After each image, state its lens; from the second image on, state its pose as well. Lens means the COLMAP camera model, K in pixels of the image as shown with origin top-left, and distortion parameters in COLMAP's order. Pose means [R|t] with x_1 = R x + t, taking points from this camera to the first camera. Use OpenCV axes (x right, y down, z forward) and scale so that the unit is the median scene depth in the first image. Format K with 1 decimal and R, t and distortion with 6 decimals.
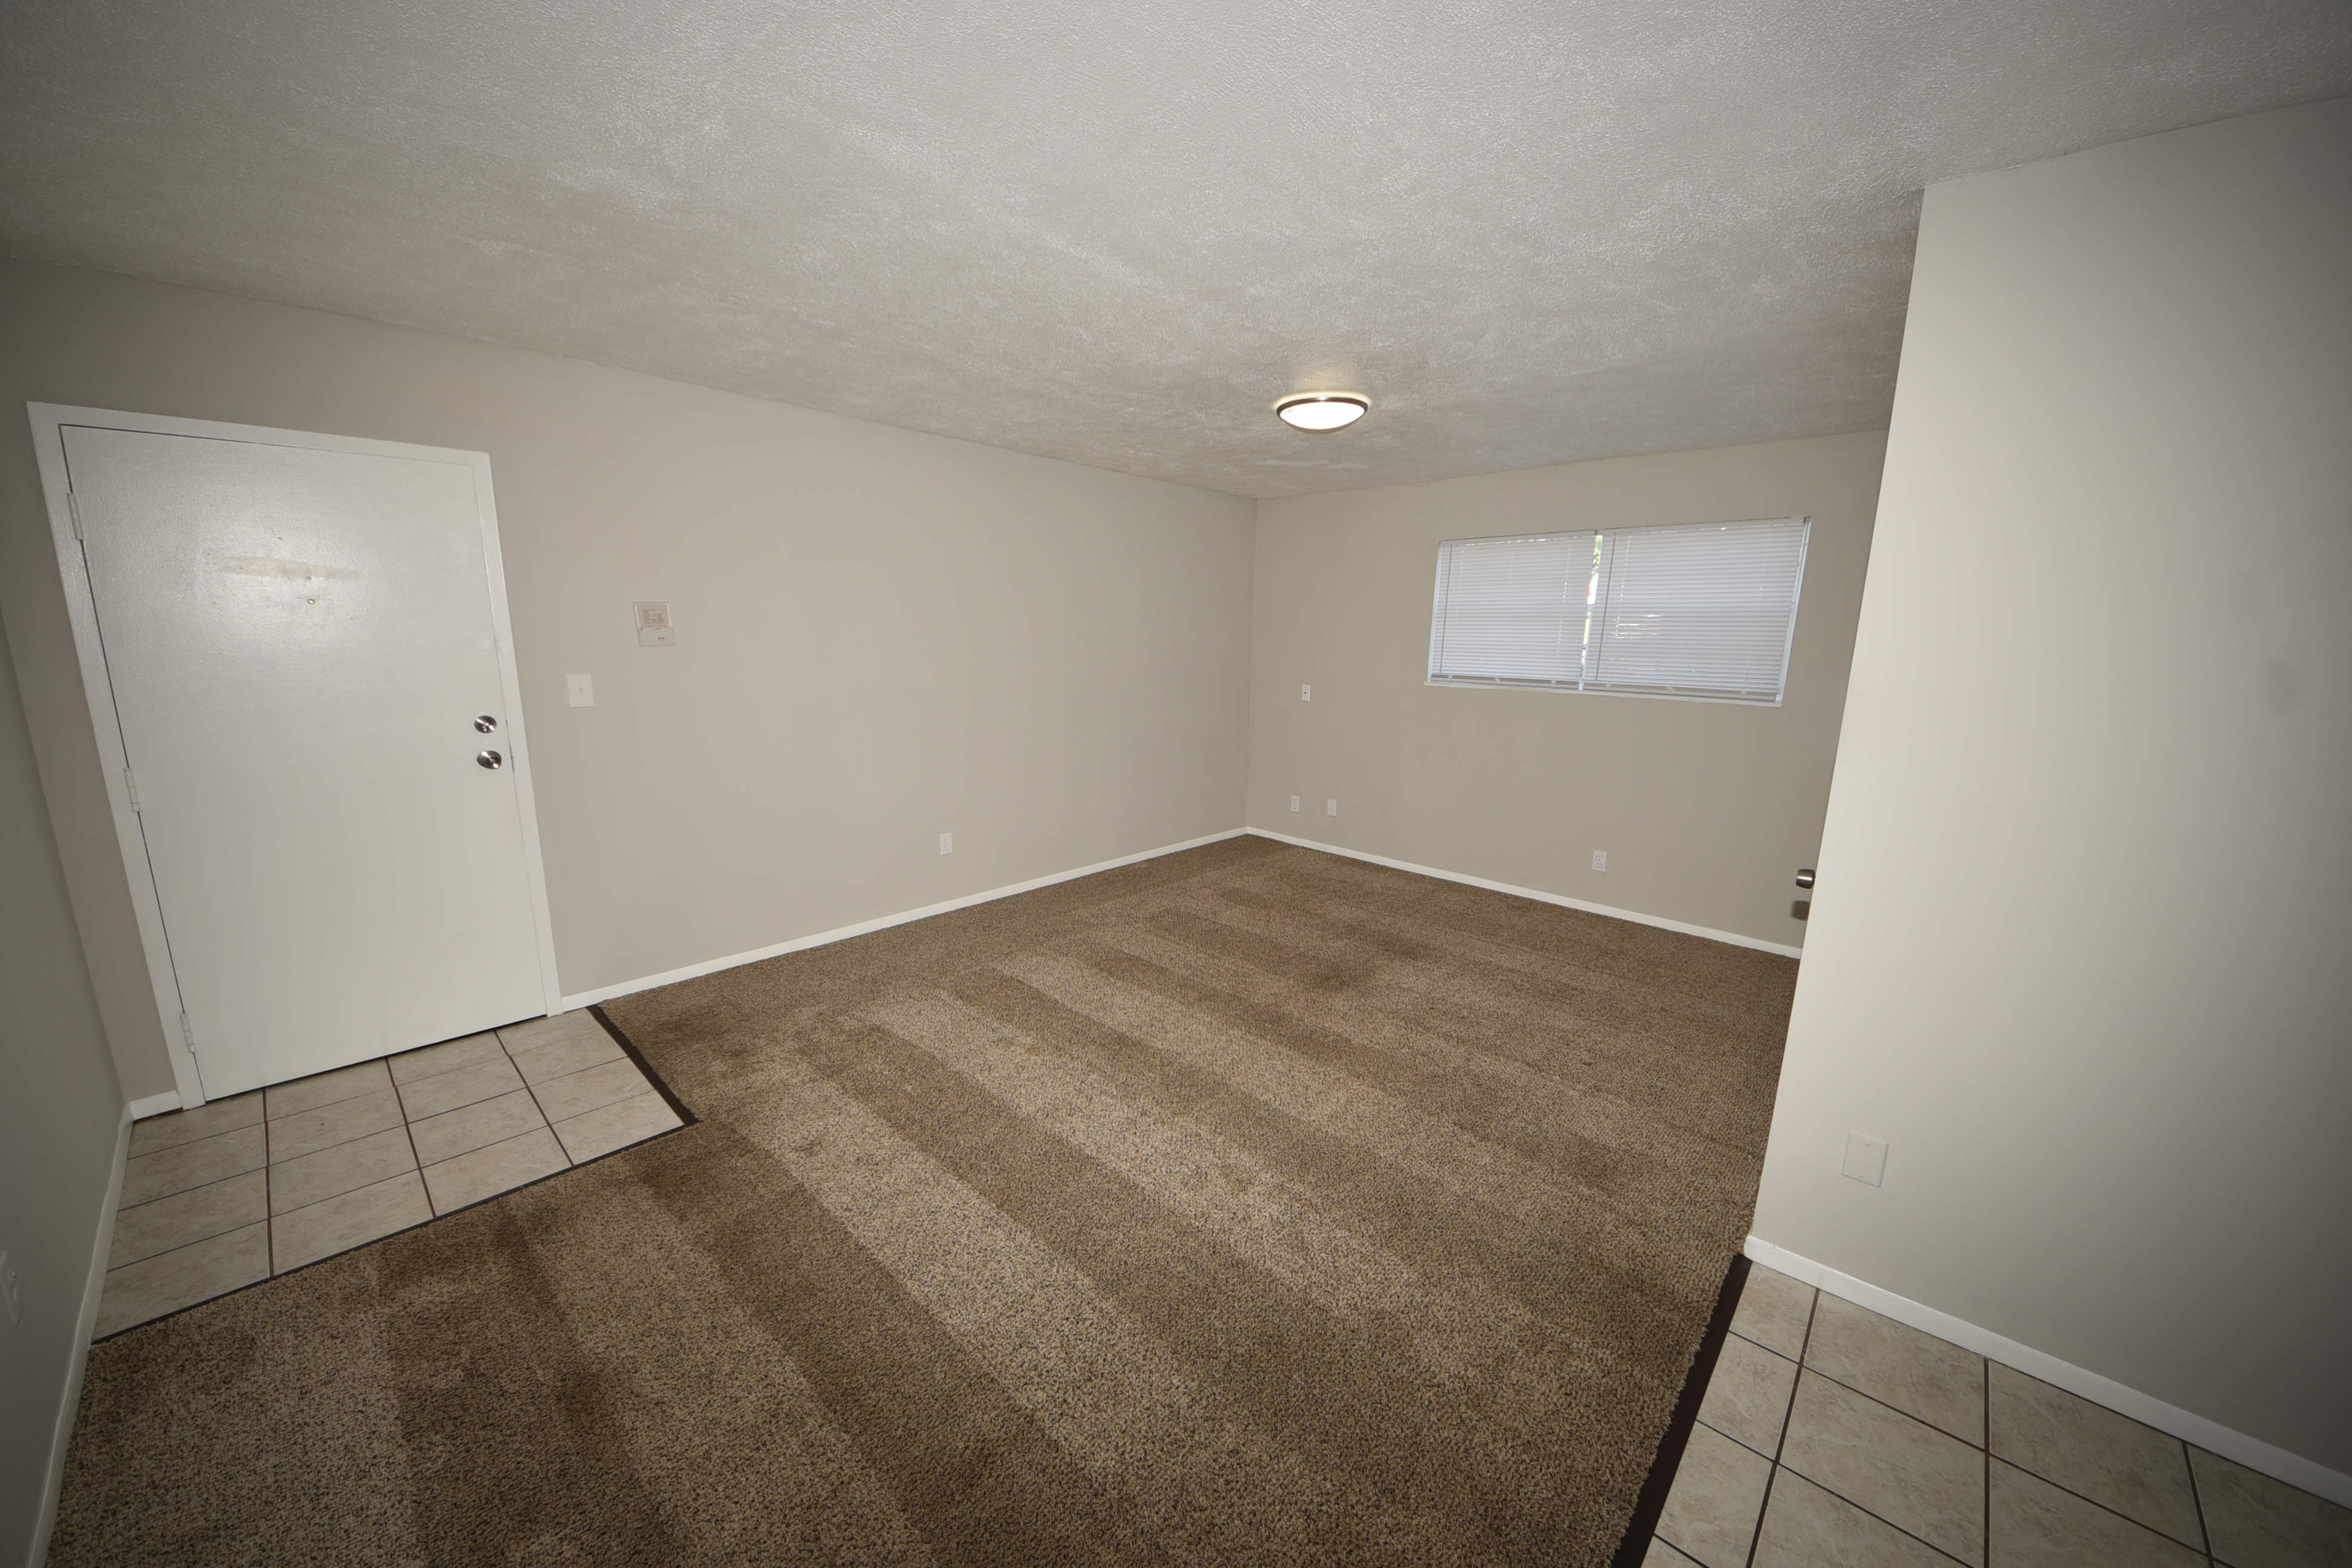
lens RADIAL K [[838.8, 0, 1176.1], [0, 838.8, 796.6], [0, 0, 1]] dist [-0.022945, -0.000121]
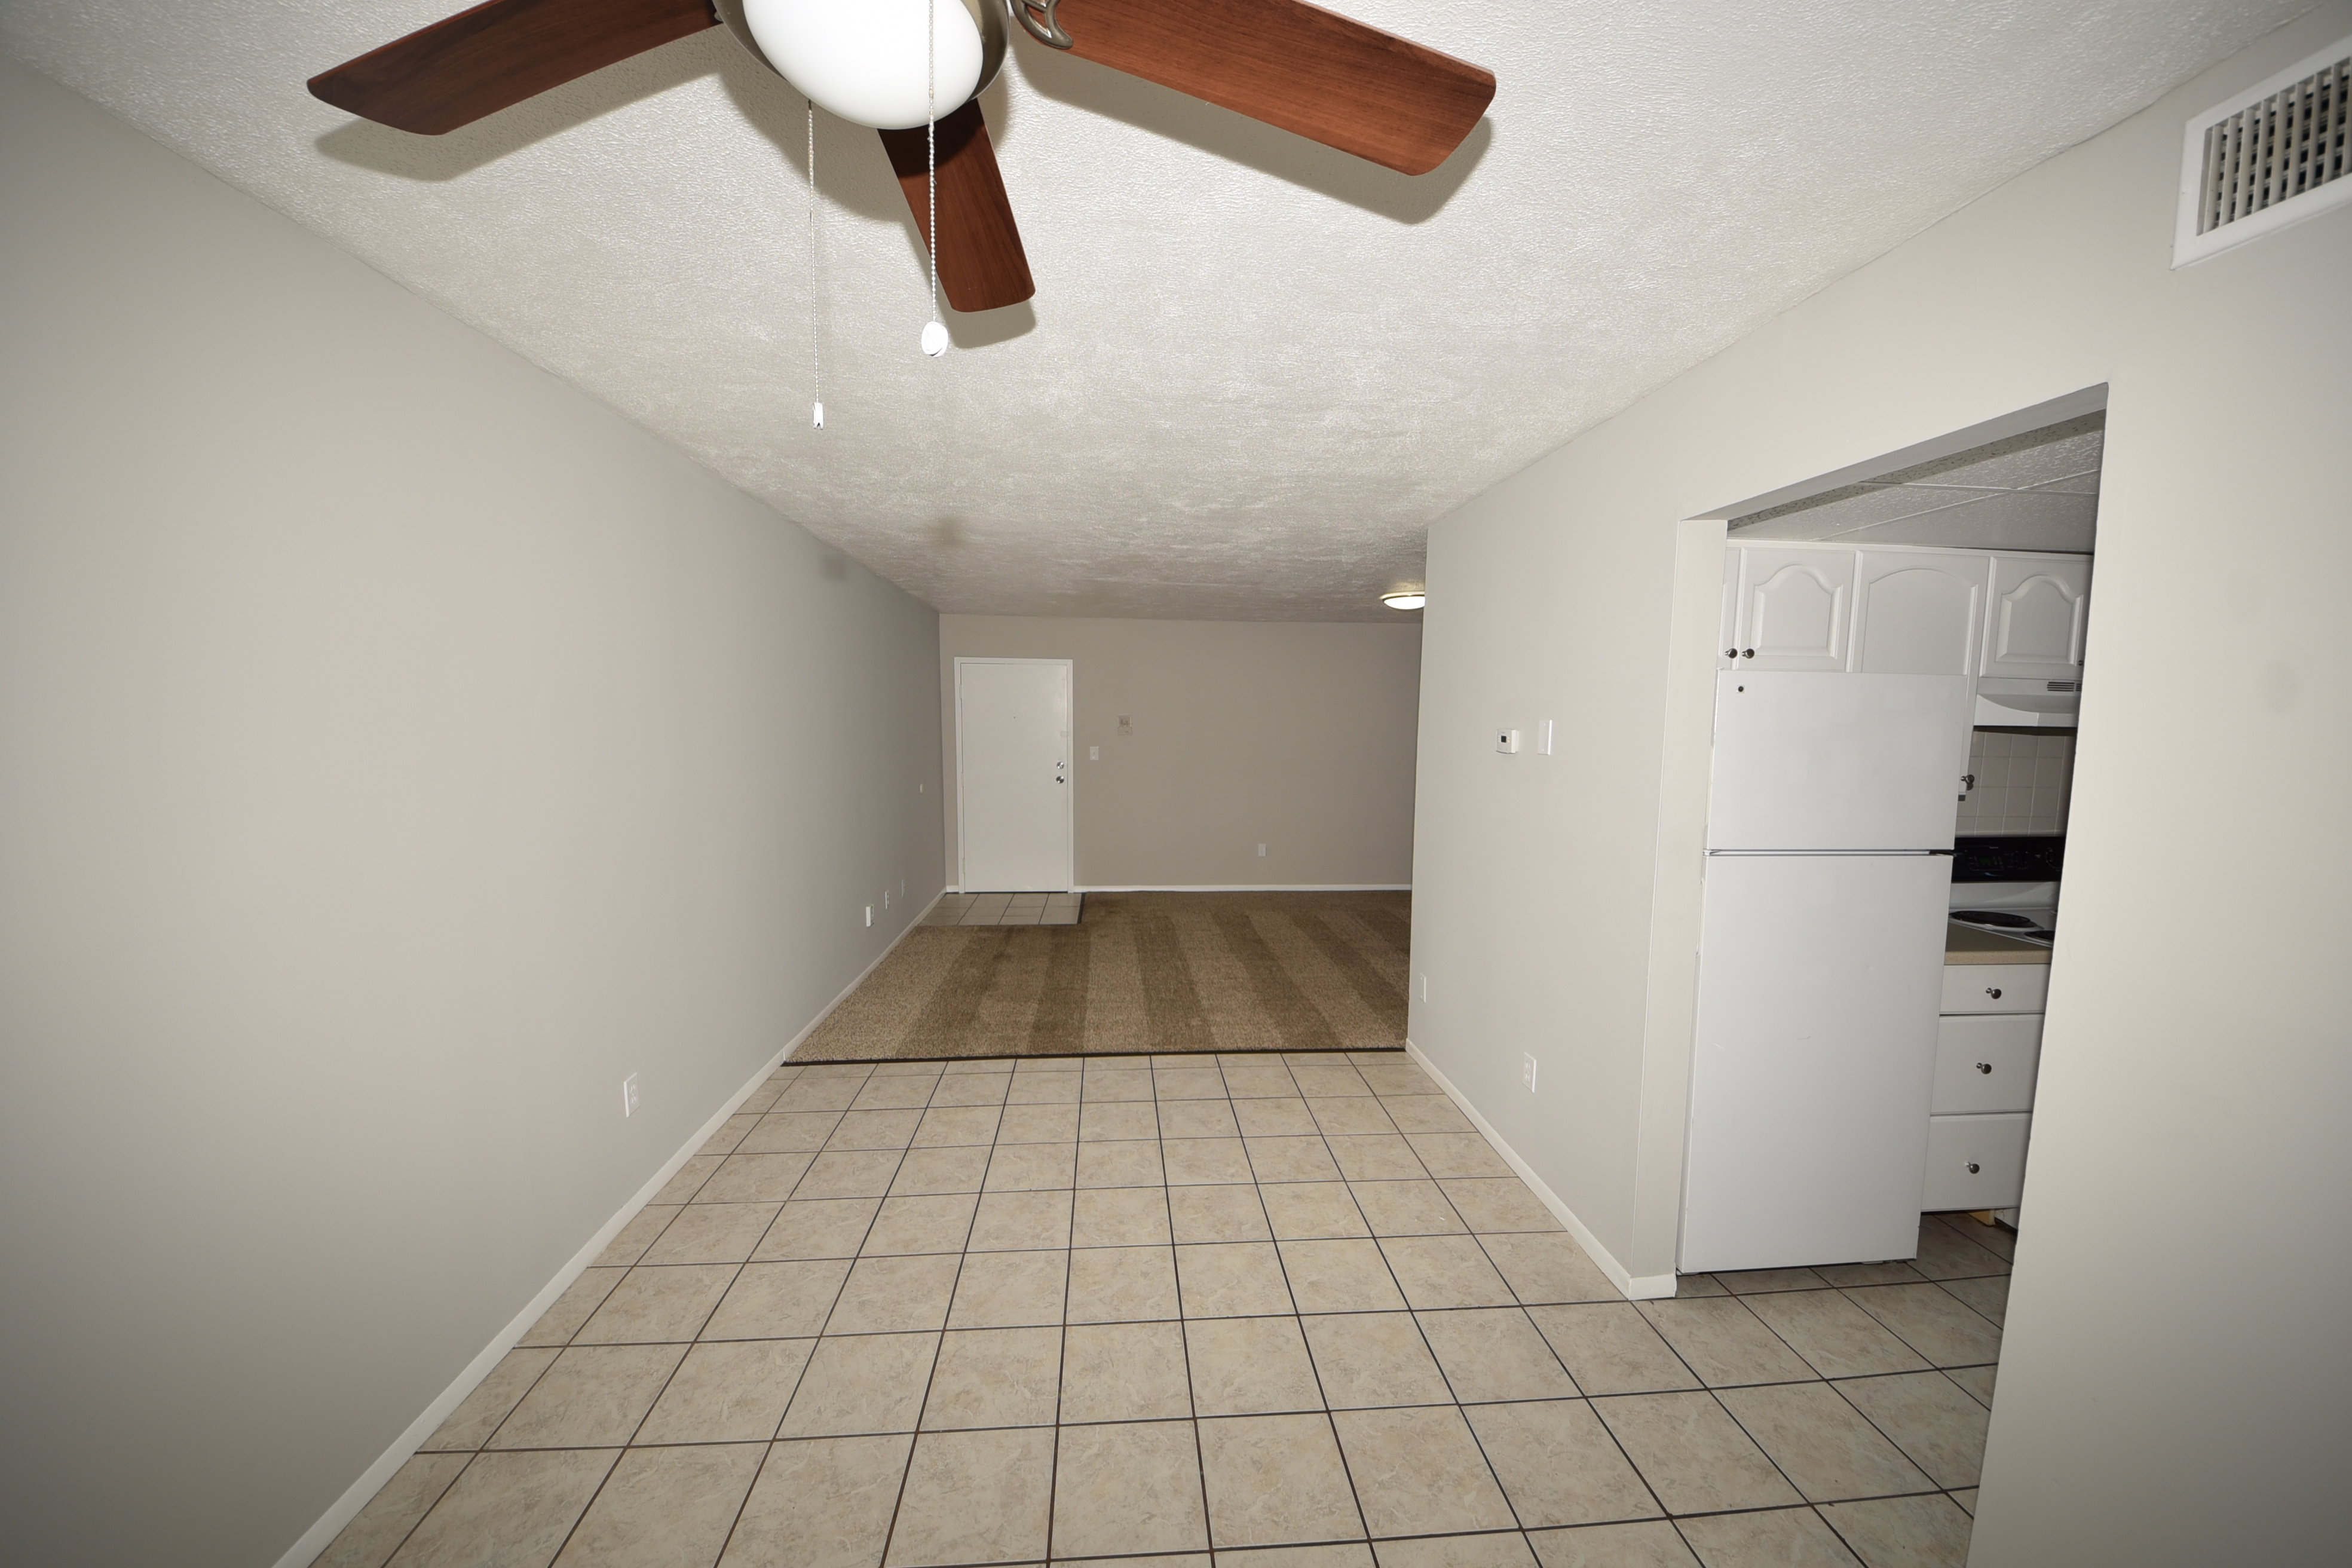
lens RADIAL K [[838.8, 0, 1176.1], [0, 838.8, 796.6], [0, 0, 1]] dist [-0.022945, -0.000121]
pose [[0.733671, 0.057455, -0.677072, 1.304225], [-0.132739, 0.989340, -0.059882, 0.126917], [0.666414, 0.133807, 0.733477, -0.695313]]
